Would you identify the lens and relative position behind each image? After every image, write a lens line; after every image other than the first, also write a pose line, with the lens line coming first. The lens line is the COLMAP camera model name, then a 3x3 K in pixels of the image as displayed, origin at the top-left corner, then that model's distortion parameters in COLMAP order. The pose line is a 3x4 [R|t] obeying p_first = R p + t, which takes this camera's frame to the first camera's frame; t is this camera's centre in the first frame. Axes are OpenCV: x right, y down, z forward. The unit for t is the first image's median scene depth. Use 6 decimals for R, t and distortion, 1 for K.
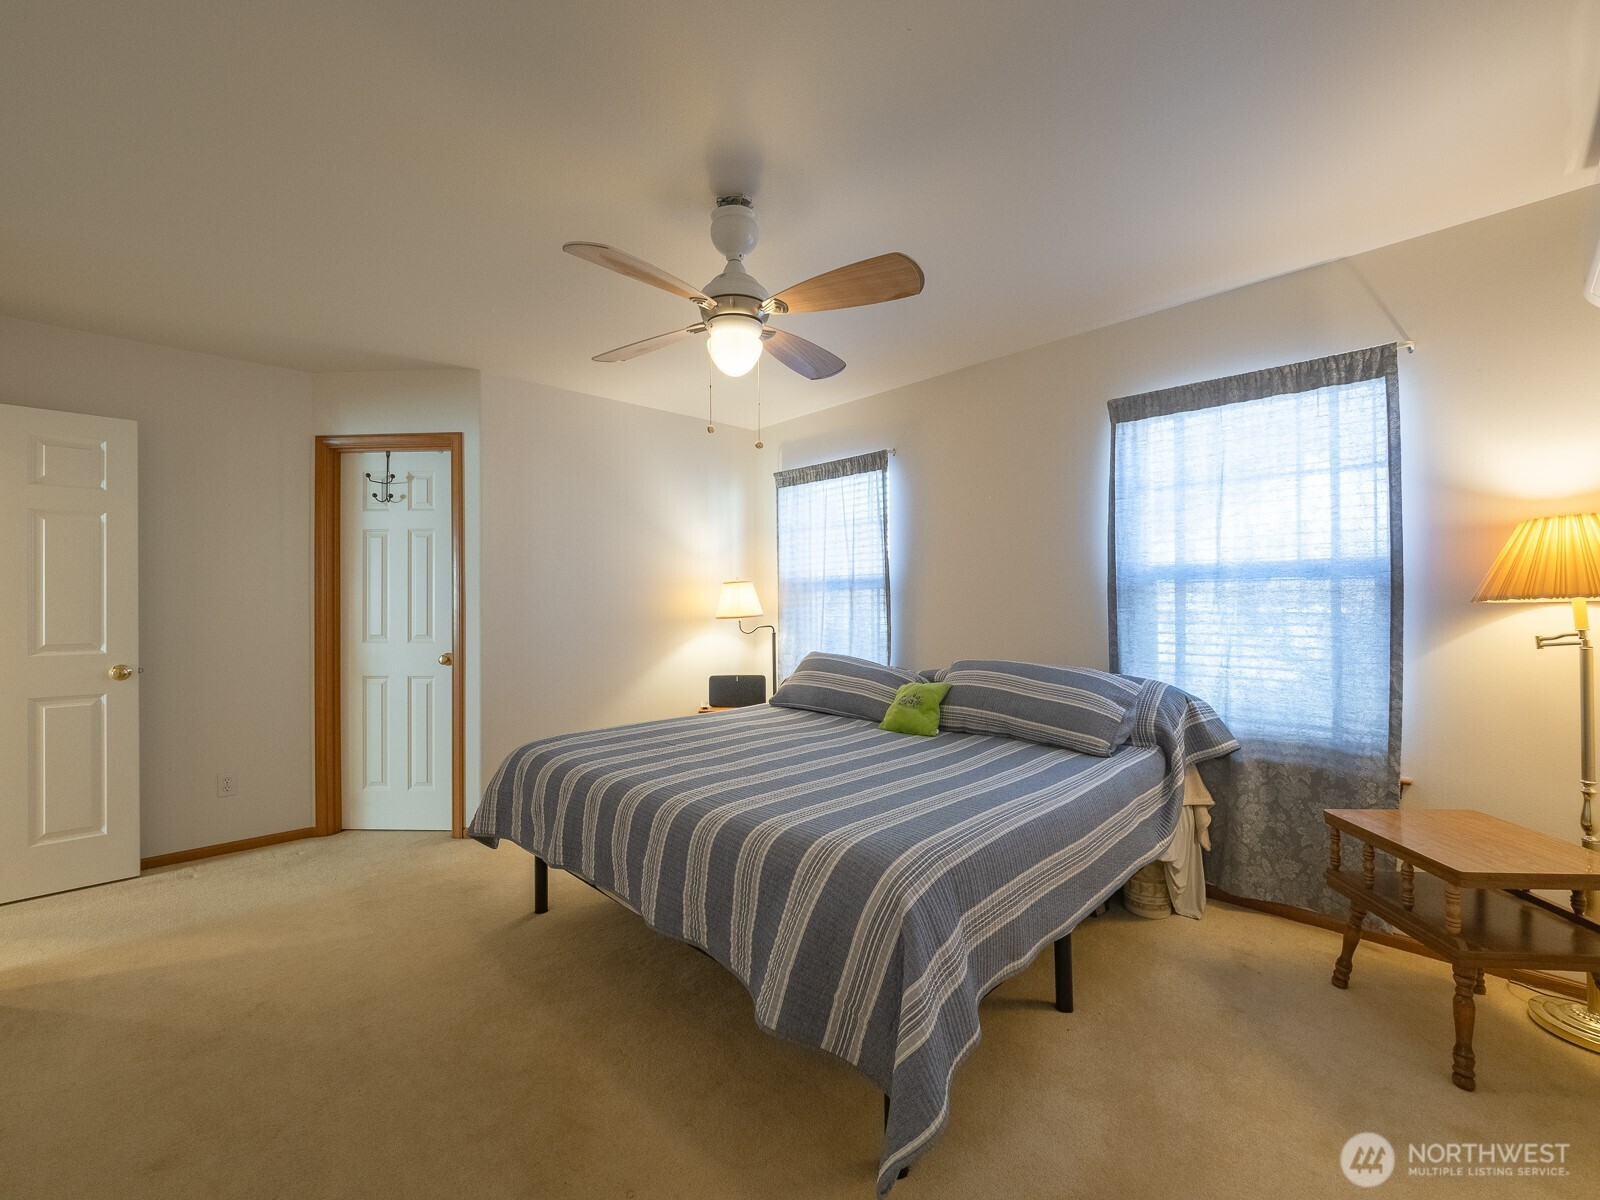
lens RADIAL K [[684.7, 0, 792.3], [0, 684.7, 596.9], [0, 0, 1]] dist [-0.004497, -0.000422]
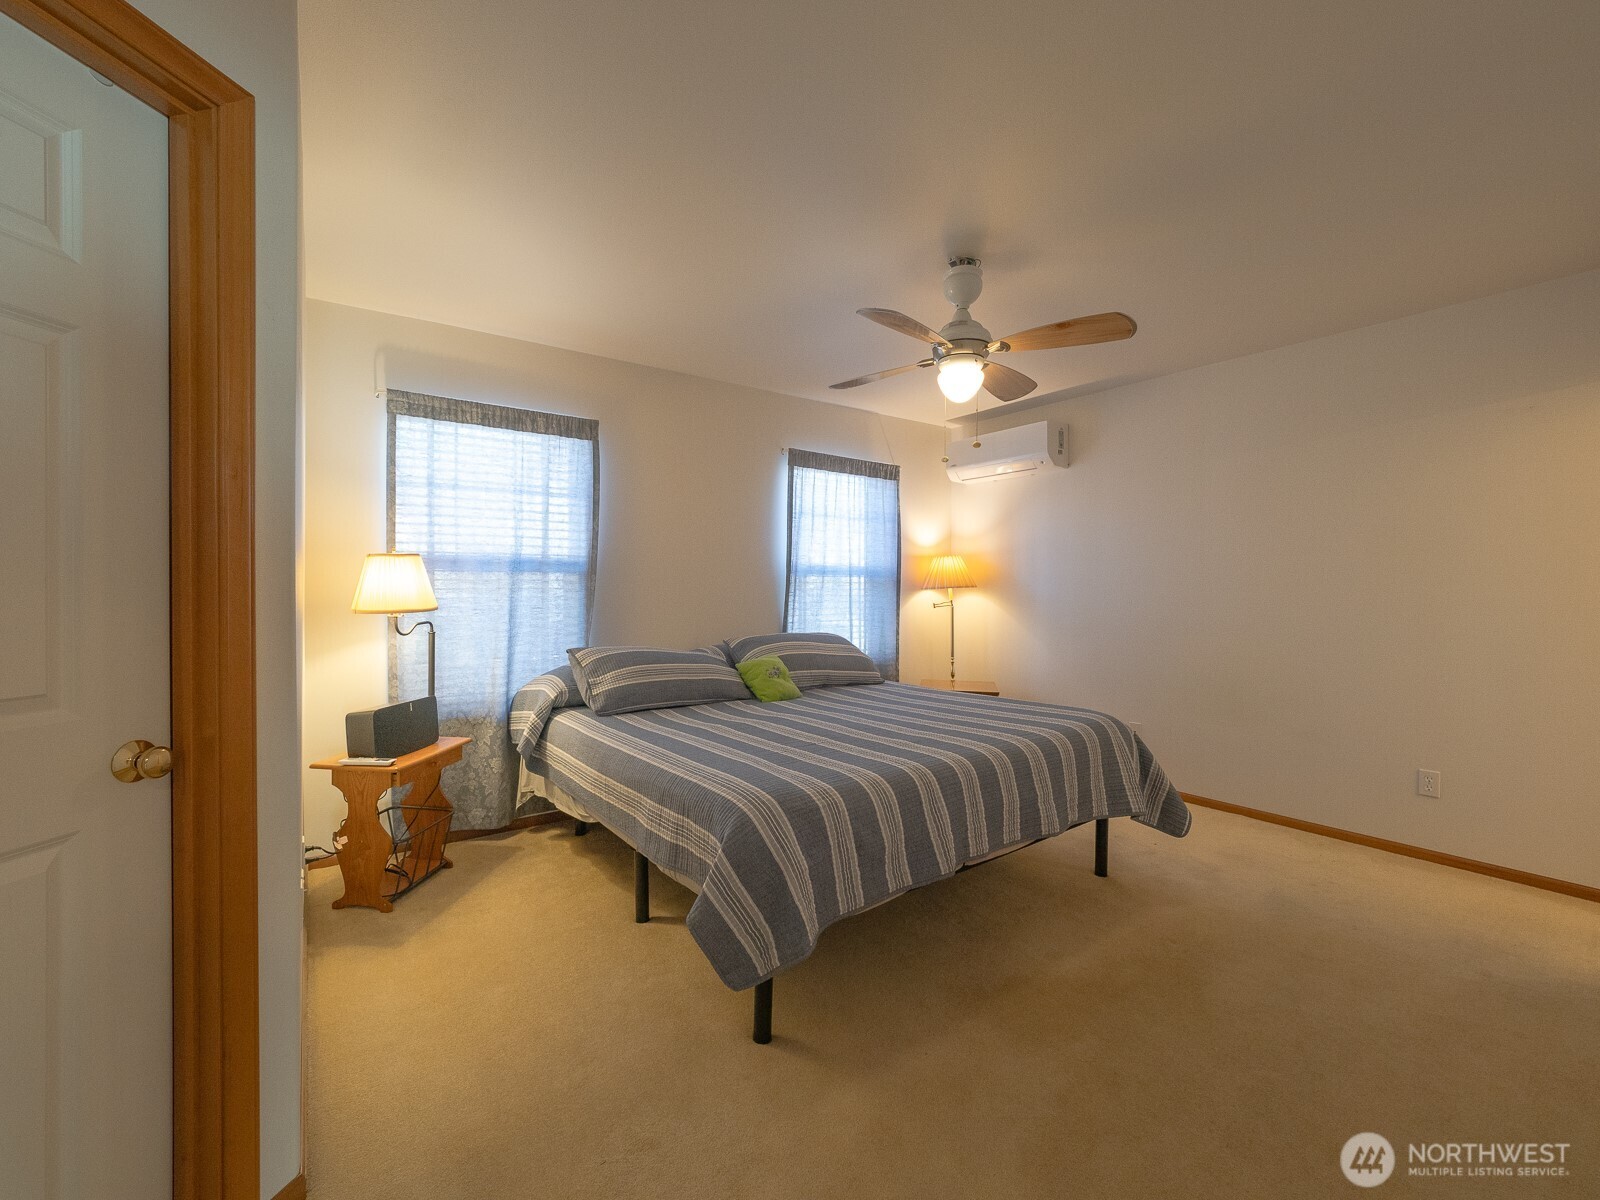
lens RADIAL K [[684.7, 0, 792.3], [0, 684.7, 596.9], [0, 0, 1]] dist [-0.004497, -0.000422]
pose [[0.115371, -0.005198, 0.993309, -0.973215], [-0.006746, 0.999959, 0.006016, 0.016322], [-0.993300, -0.007395, 0.115331, 0.837280]]
